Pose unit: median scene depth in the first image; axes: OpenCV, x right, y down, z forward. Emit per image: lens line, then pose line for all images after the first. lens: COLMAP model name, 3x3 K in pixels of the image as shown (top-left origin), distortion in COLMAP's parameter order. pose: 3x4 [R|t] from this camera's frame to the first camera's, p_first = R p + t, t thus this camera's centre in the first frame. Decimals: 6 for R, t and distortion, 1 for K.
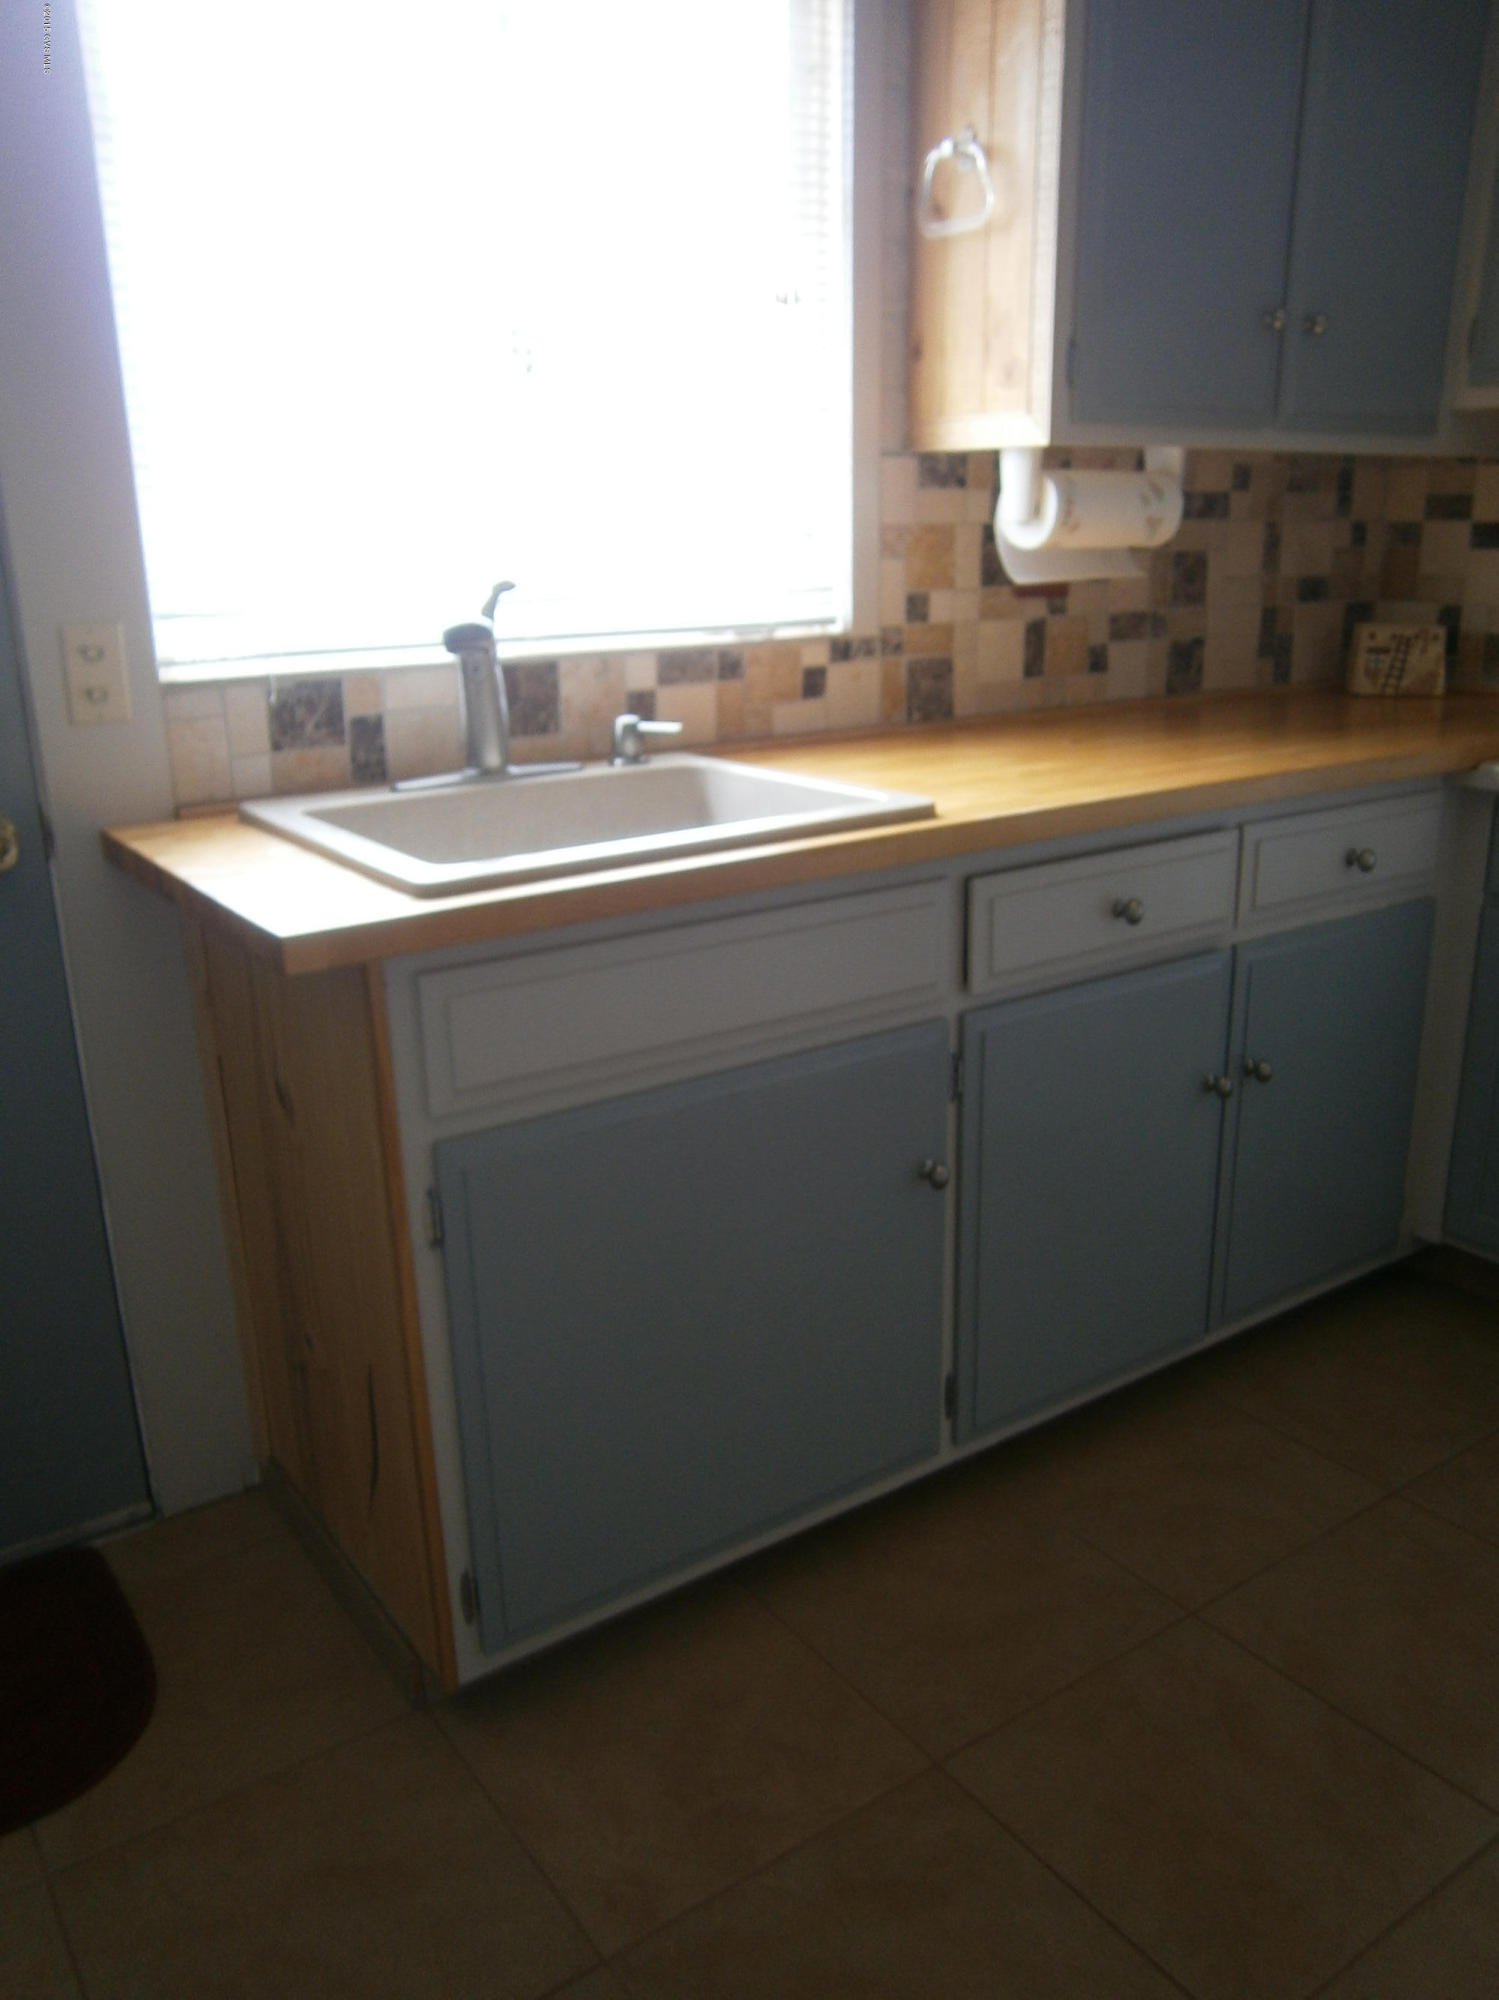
lens RADIAL K [[1585.8, 0, 749.1], [0, 1585.8, 1023.7], [0, 0, 1]] dist [-0.056493, 0.008851]
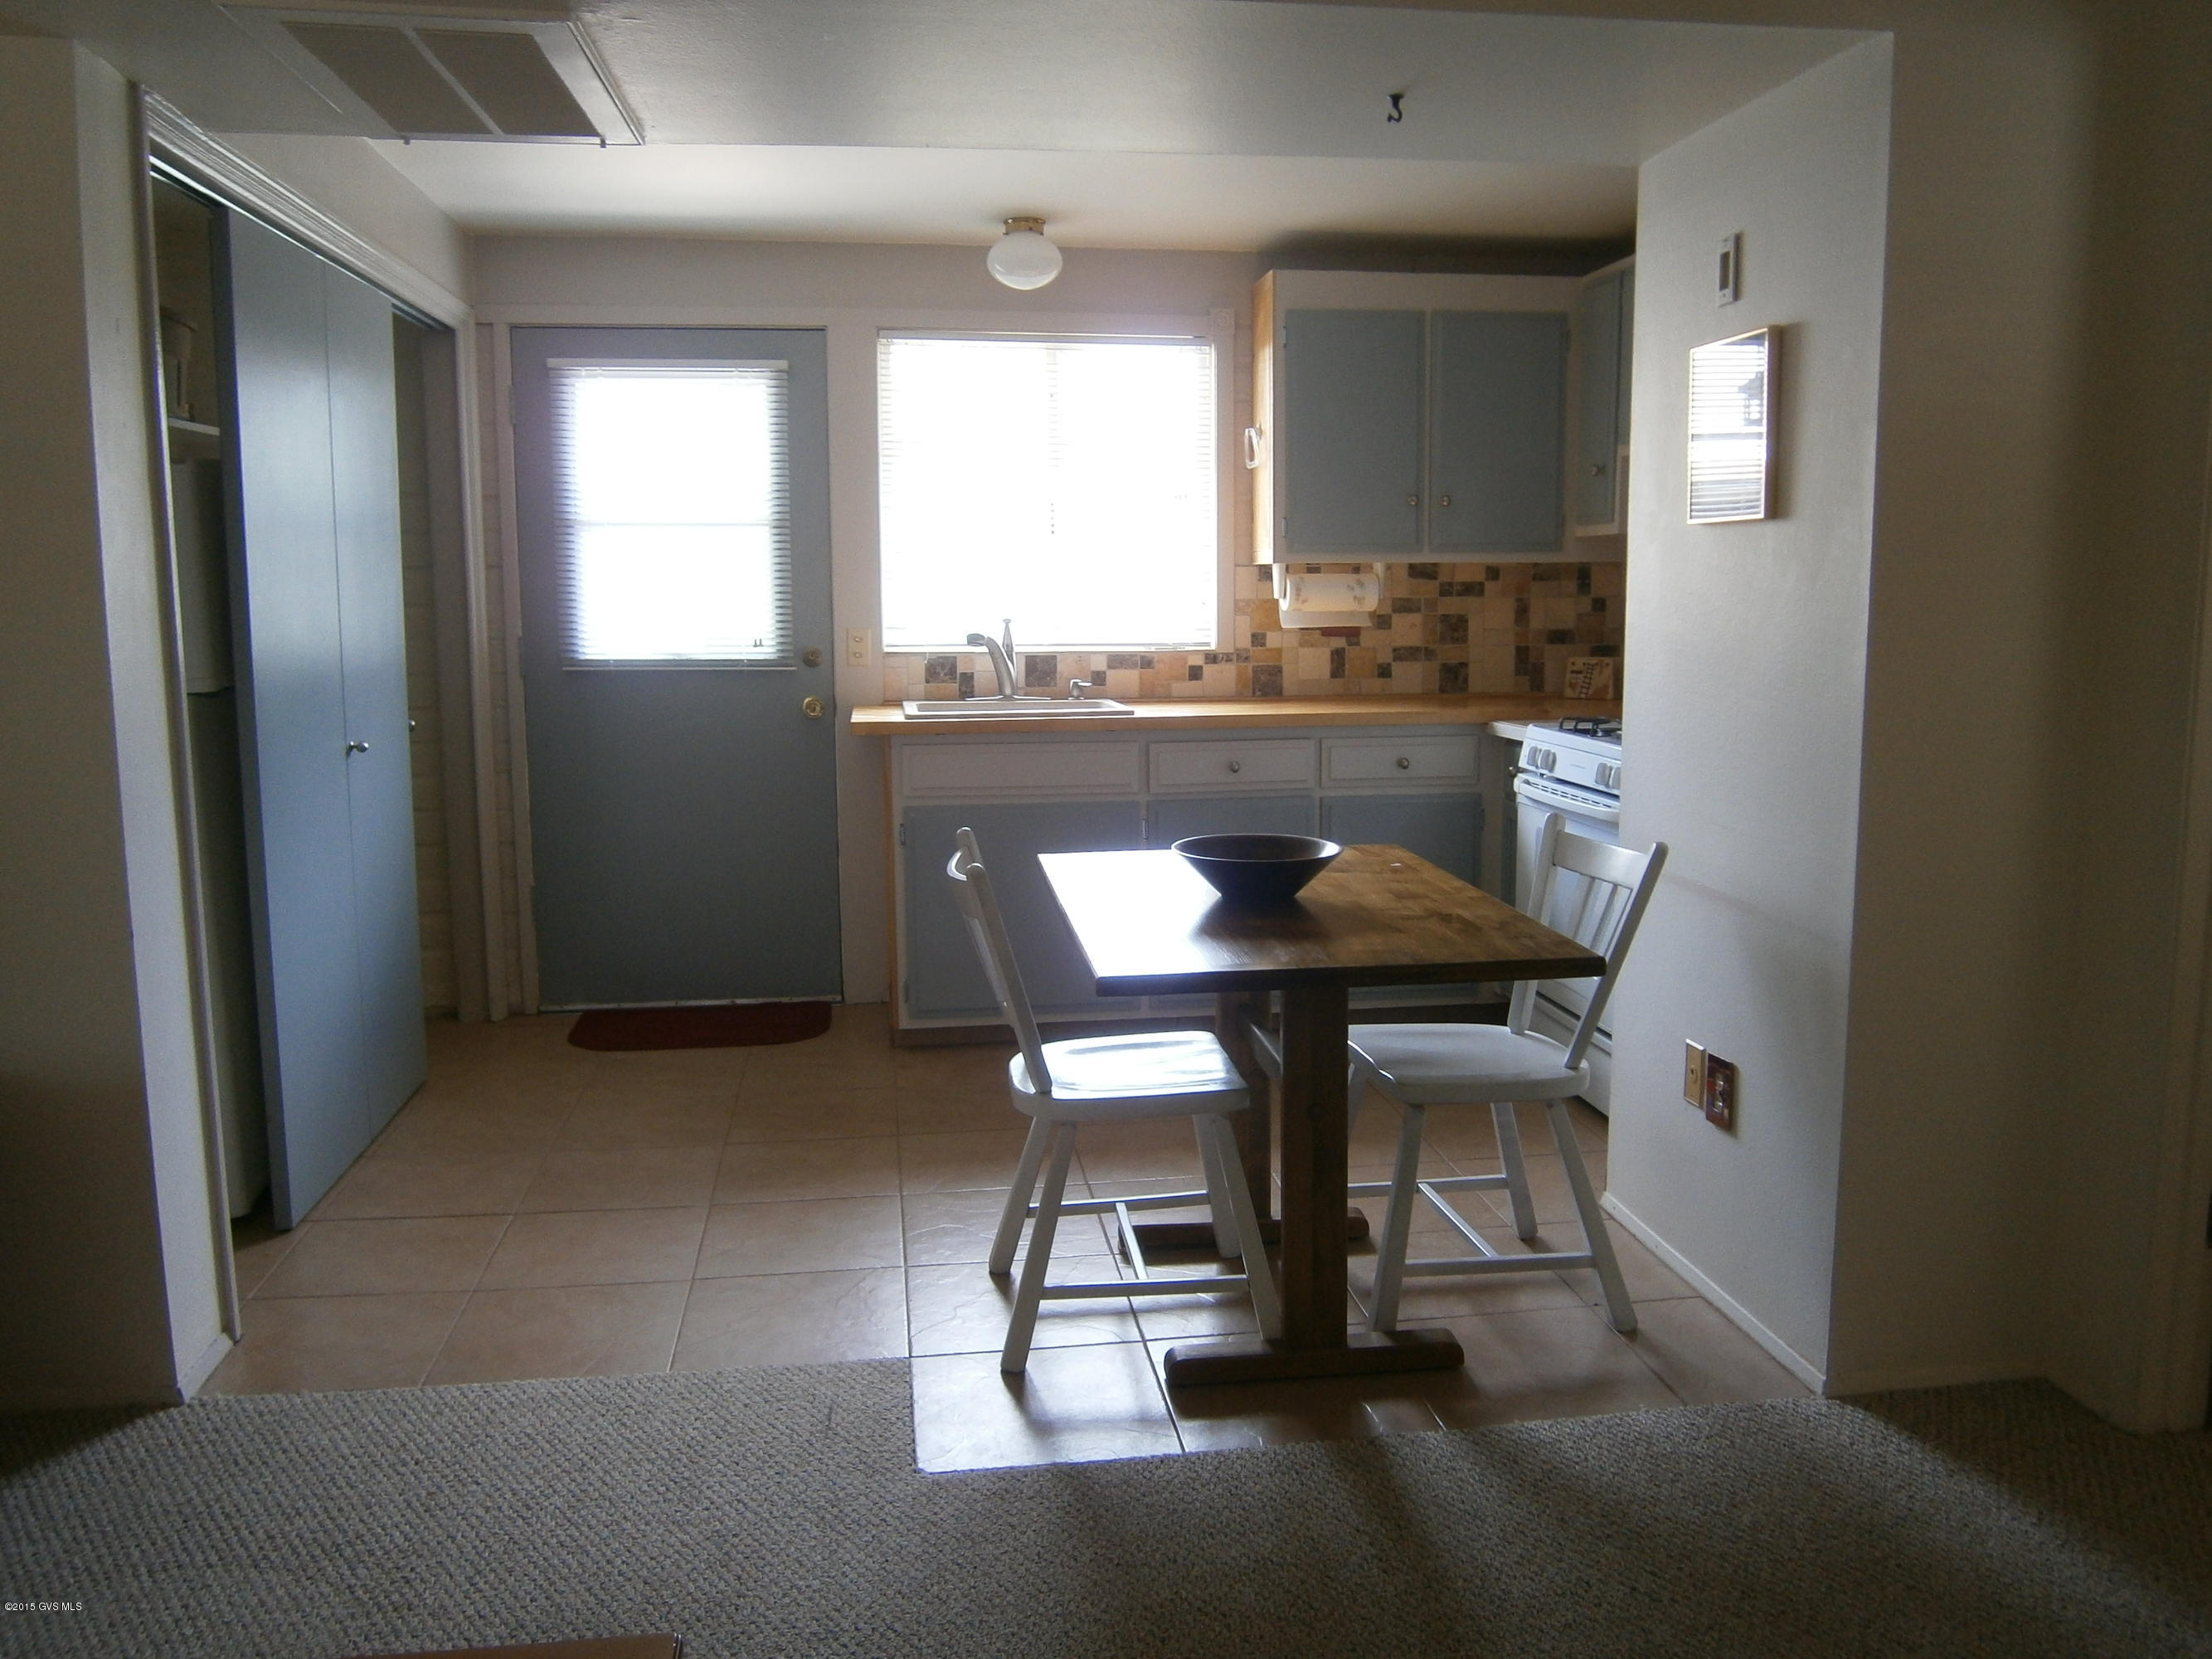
lens RADIAL K [[1712.2, 0, 1106.0], [0, 1712.2, 829.5], [0, 0, 1]] dist [0.103922, 0.000888]
pose [[0.889252, 0.077992, -0.450720, 0.929371], [-0.150411, 0.980418, -0.127106, 0.277546], [0.431981, 0.180823, 0.883570, -0.959634]]
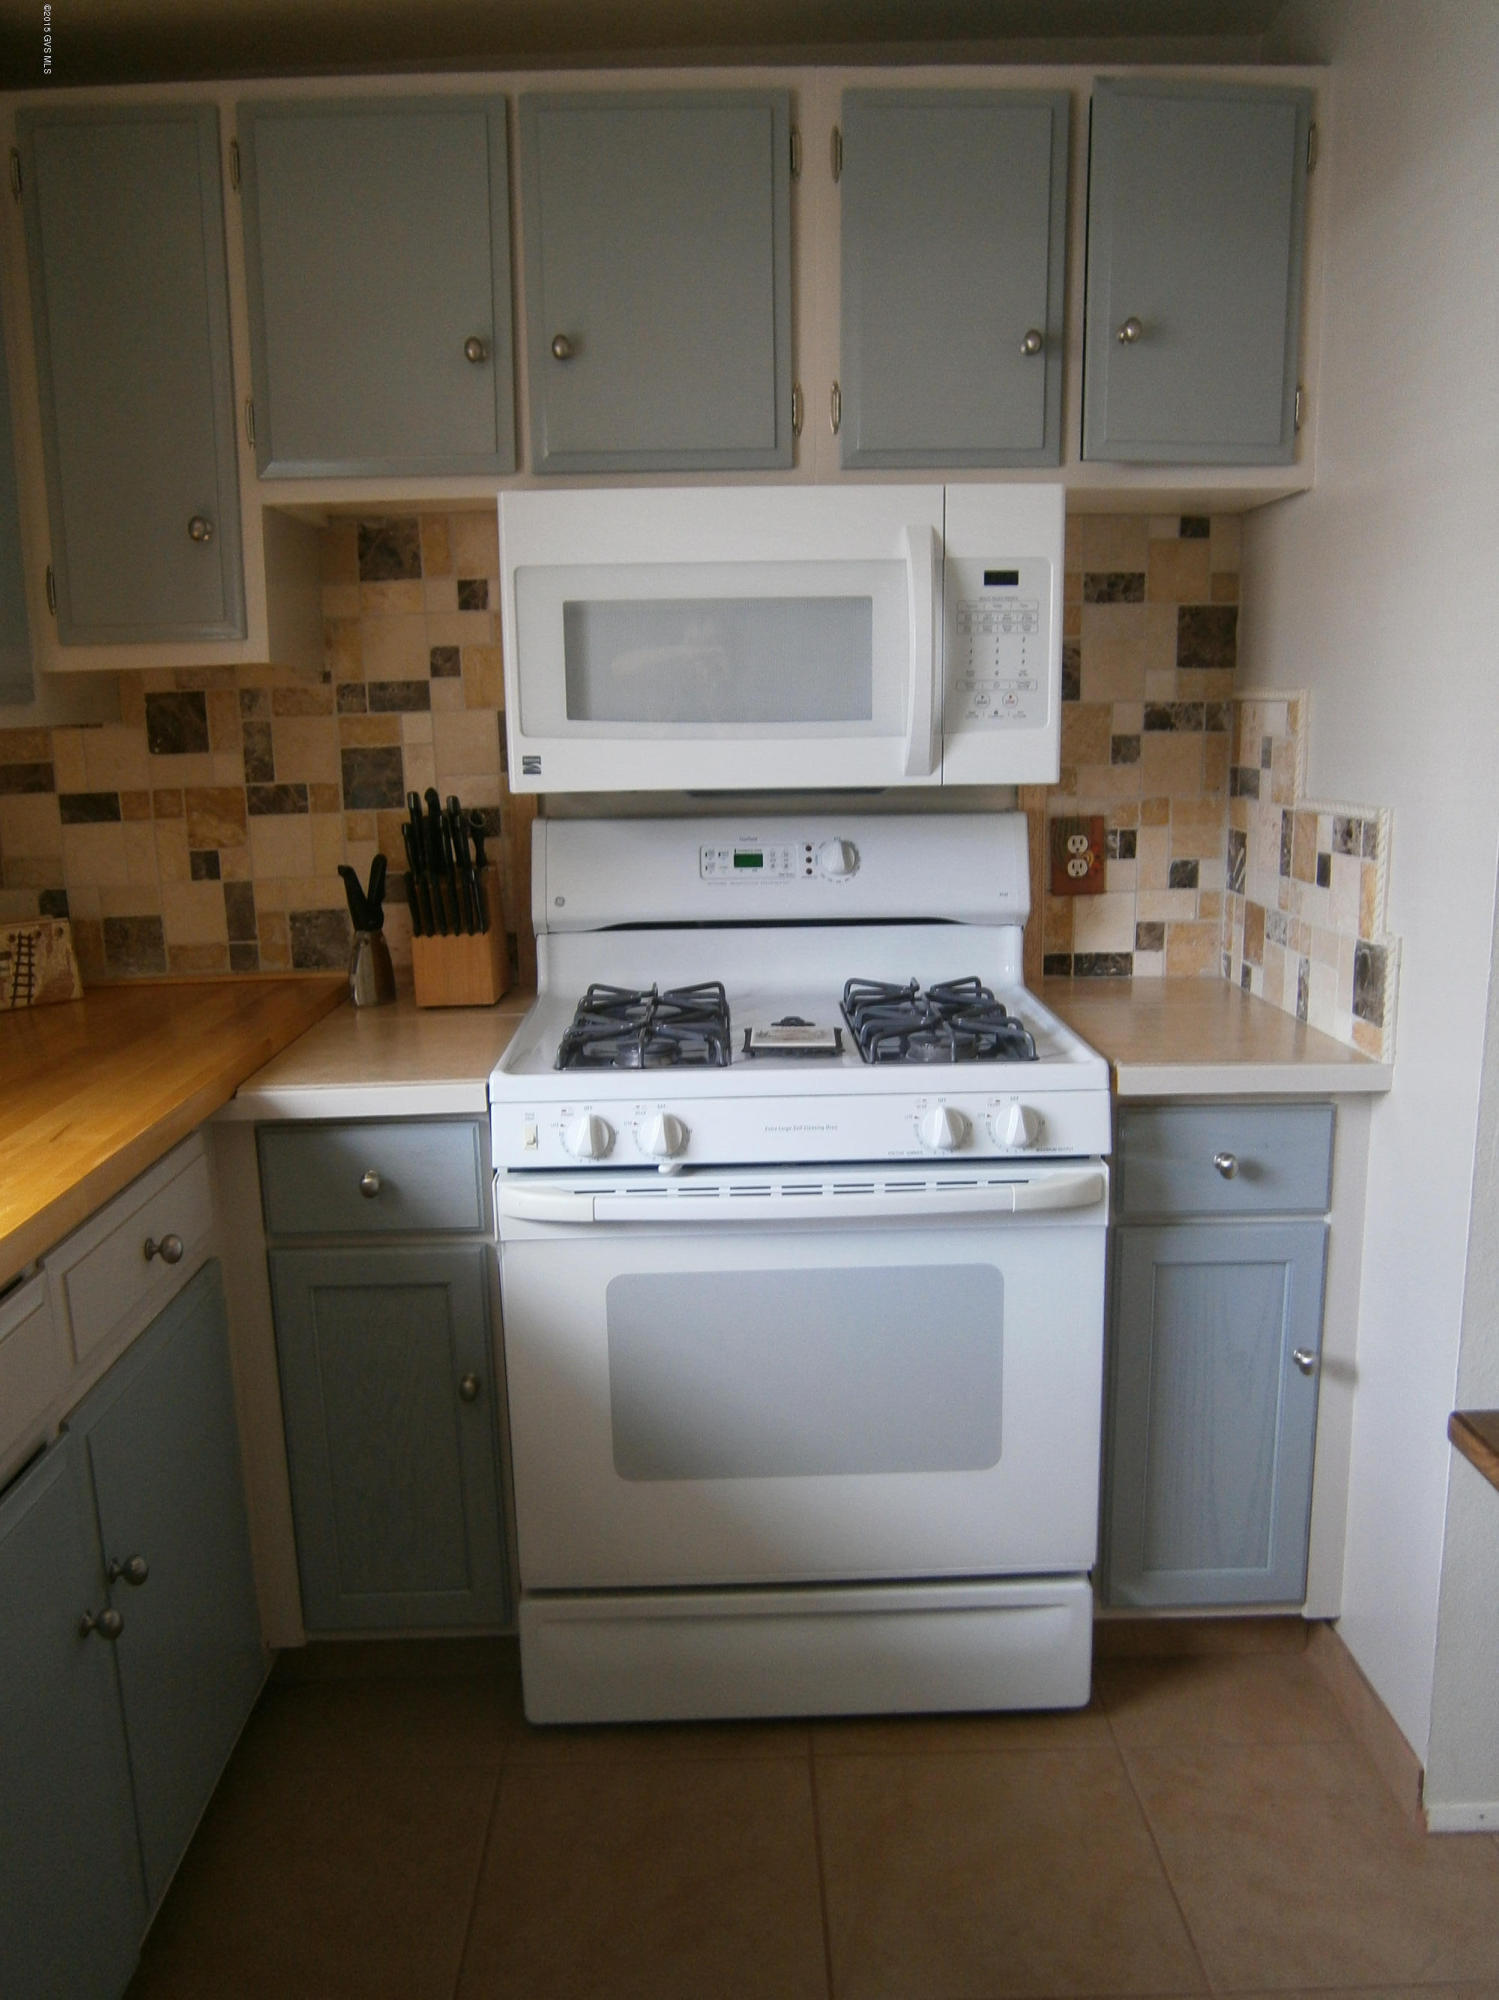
lens RADIAL K [[1585.8, 0, 749.1], [0, 1585.8, 1023.7], [0, 0, 1]] dist [-0.056493, 0.008851]
pose [[0.558828, -0.157068, 0.814273, -0.054562], [0.263518, 0.964640, 0.005223, -0.123875], [-0.786301, 0.211657, 0.580458, 0.268308]]
